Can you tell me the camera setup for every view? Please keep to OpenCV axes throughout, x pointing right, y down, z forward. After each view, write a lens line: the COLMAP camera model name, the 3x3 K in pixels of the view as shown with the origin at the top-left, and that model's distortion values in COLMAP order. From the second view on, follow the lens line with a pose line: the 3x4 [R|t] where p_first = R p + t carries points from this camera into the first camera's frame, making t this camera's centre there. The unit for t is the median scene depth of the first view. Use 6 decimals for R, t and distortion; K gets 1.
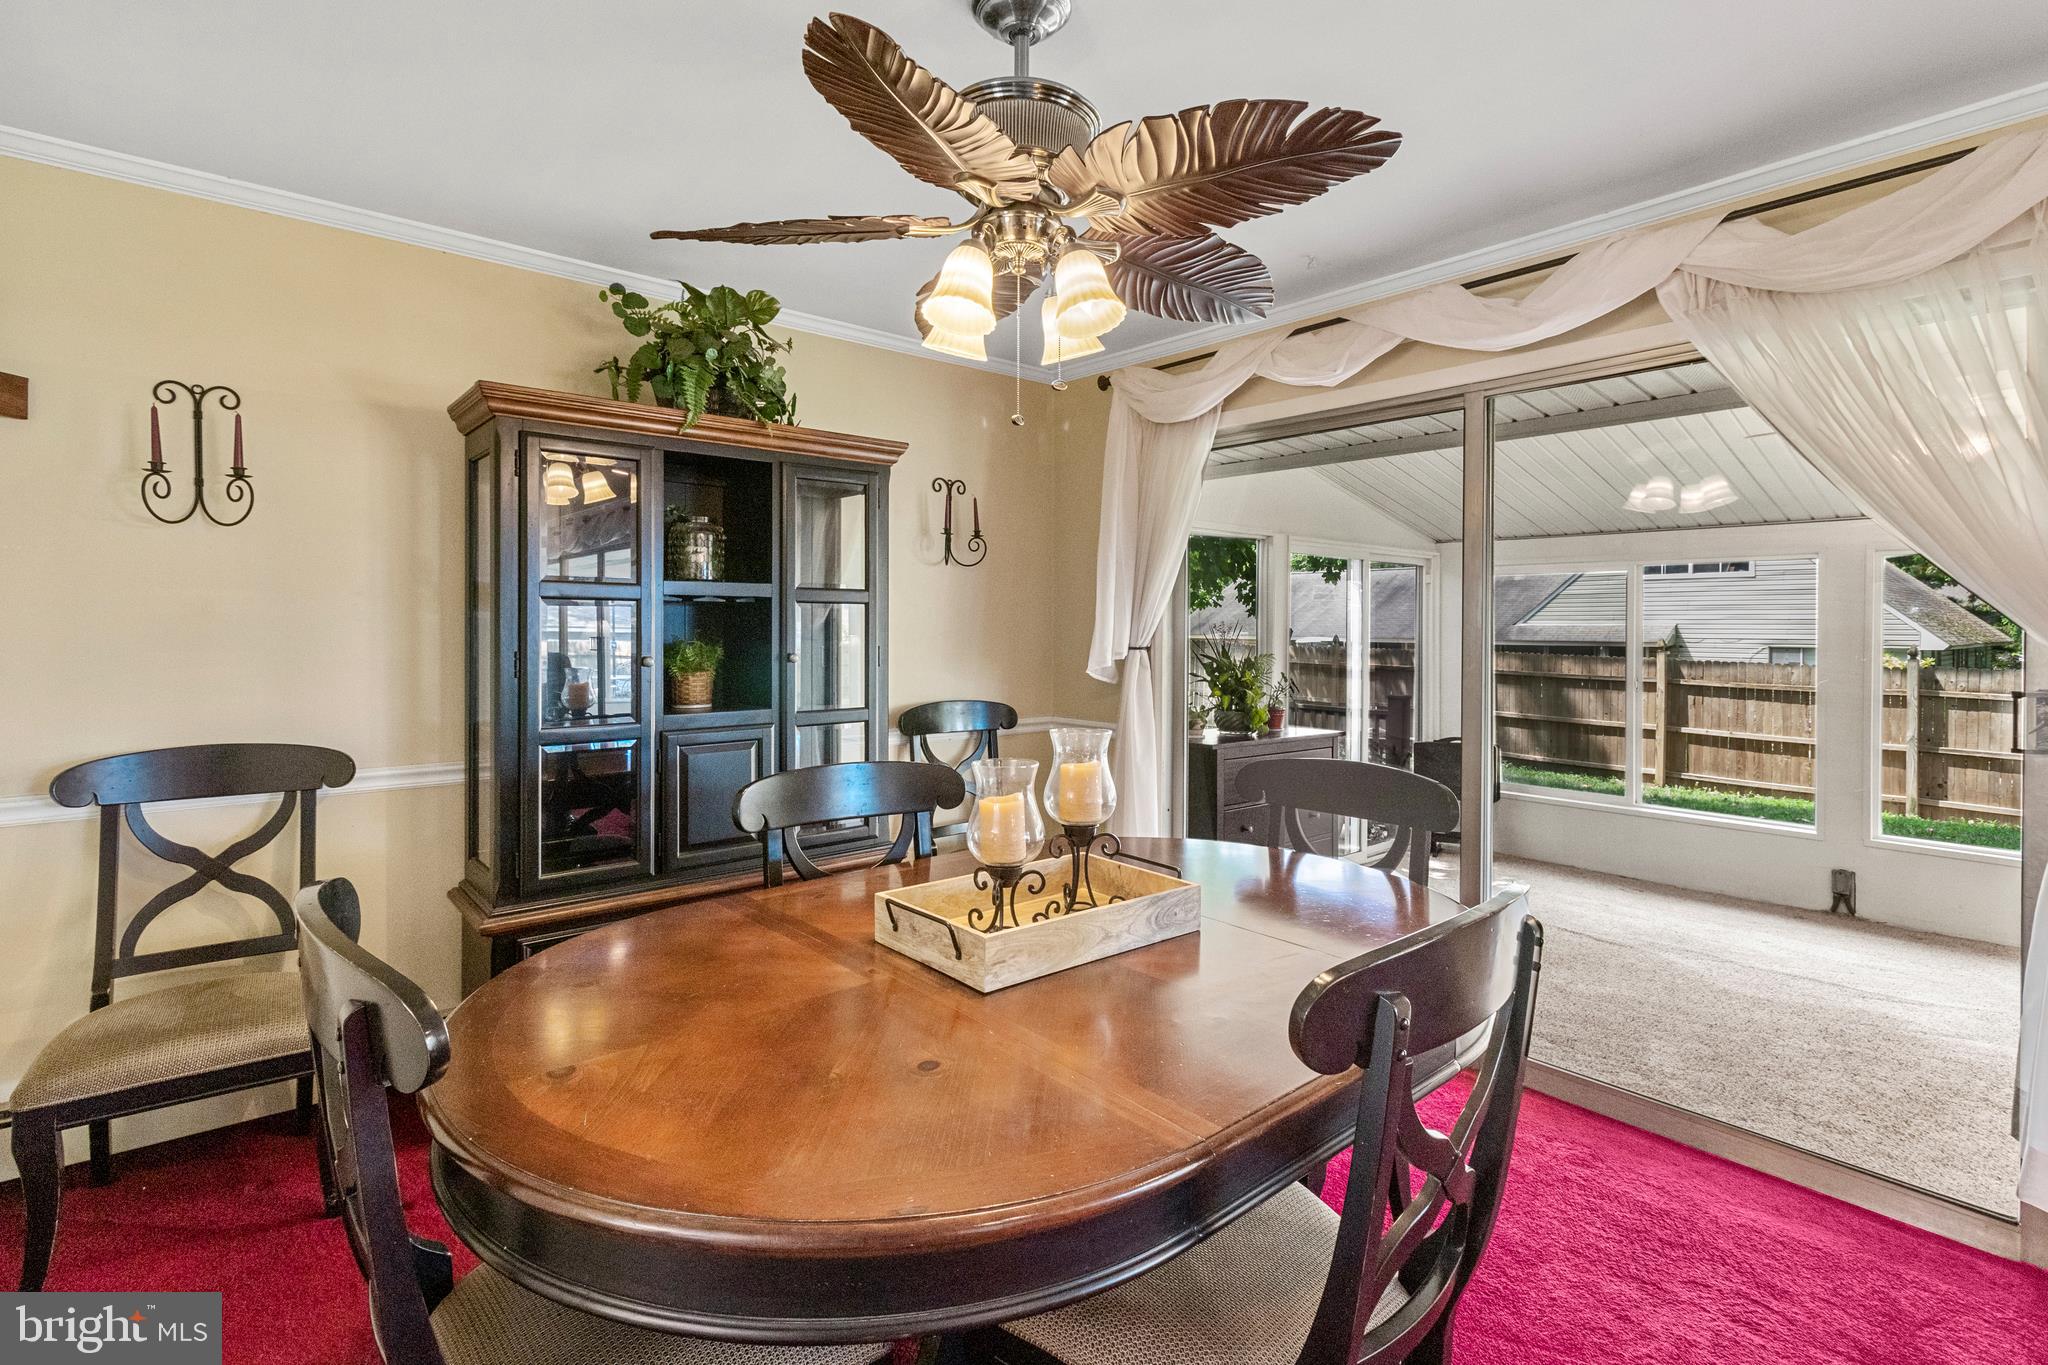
lens RADIAL K [[971.4, 0, 1022.5], [0, 971.4, 628.0], [0, 0, 1]] dist [0.000341, 0.000442]
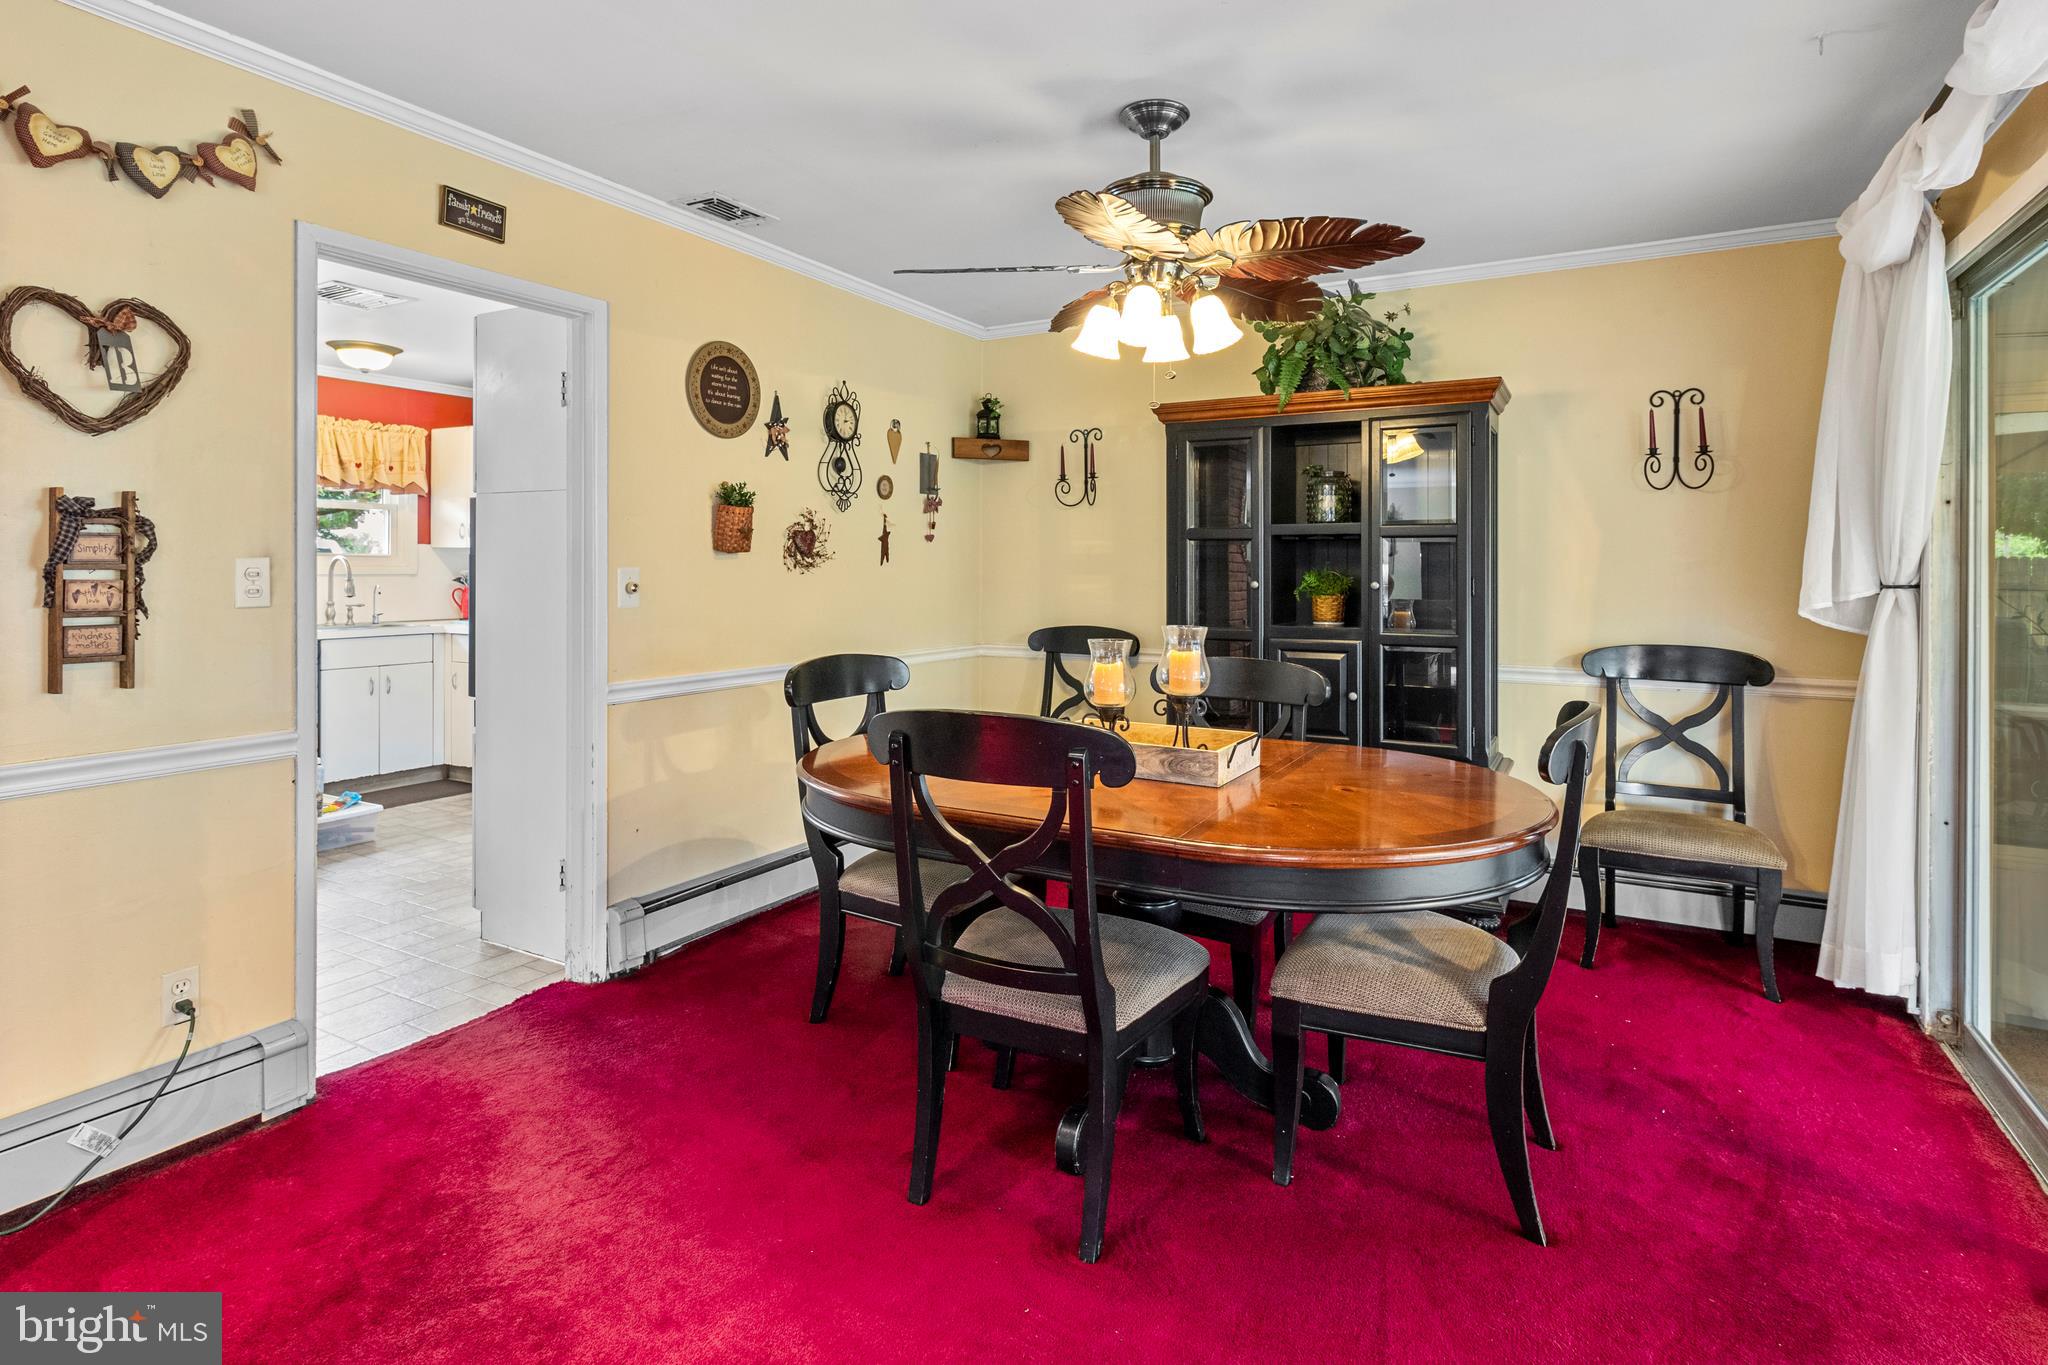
lens RADIAL K [[1050.4, 0, 1029.4], [0, 1050.4, 573.1], [0, 0, 1]] dist [-0.002015, -0.001155]
pose [[0.352817, -0.000668, -0.935692, 0.925829], [-0.005258, 0.999983, -0.002696, 0.025048], [0.935677, 0.005871, 0.352808, 0.195299]]
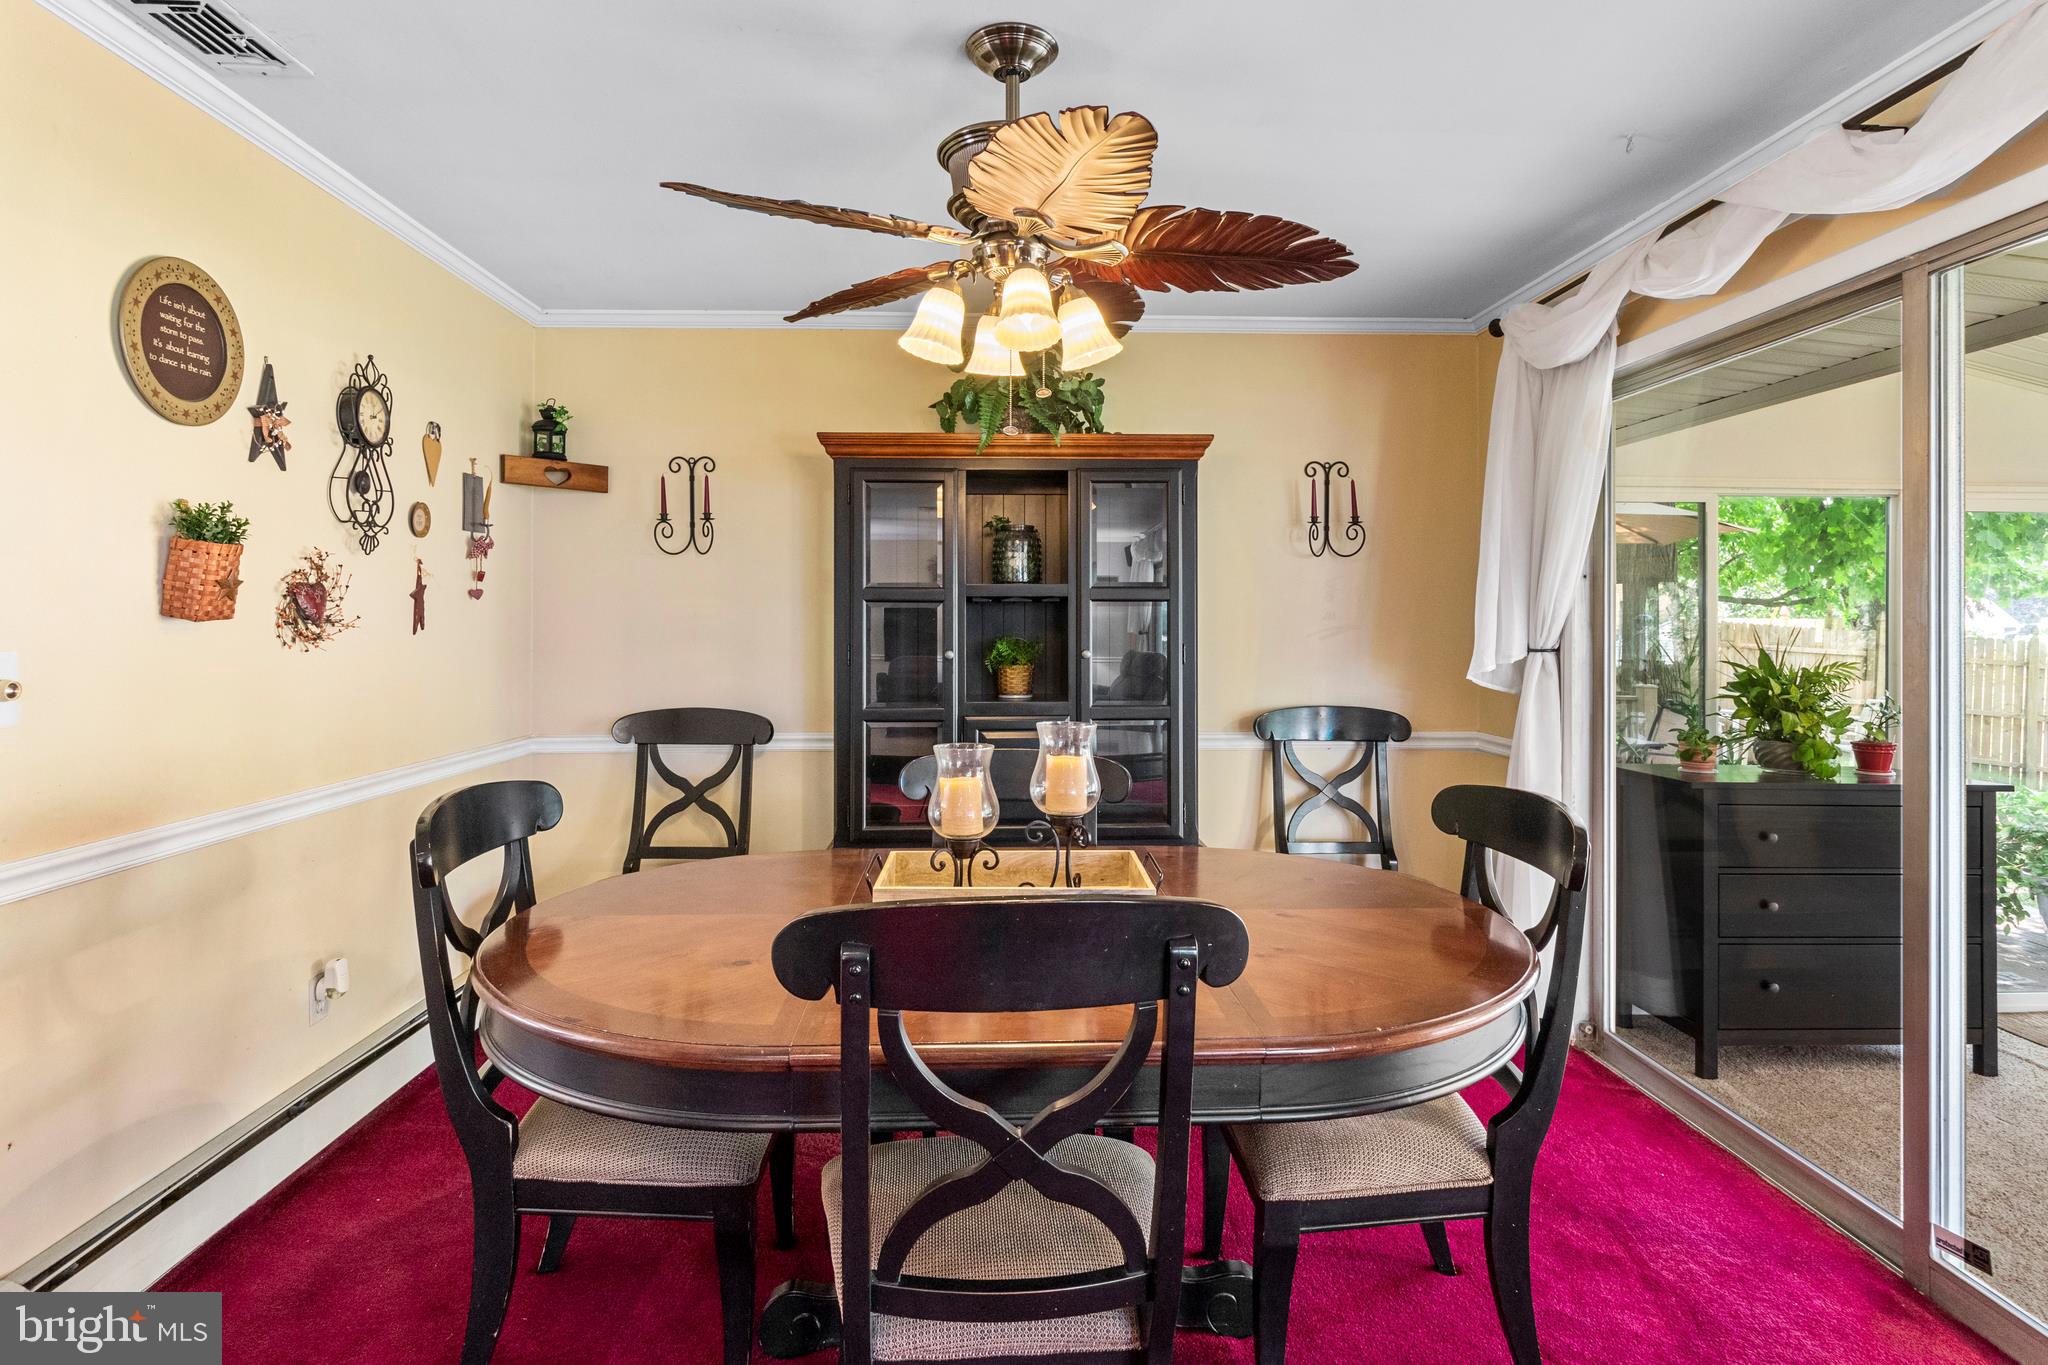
lens RADIAL K [[1075.4, 0, 1026.5], [0, 1075.4, 619.8], [0, 0, 1]] dist [0.001317, -0.001377]
pose [[0.786257, -0.005720, -0.617873, 0.502416], [0.001535, 0.999972, -0.007305, 0.002542], [0.617898, 0.004795, 0.786244, 0.053065]]
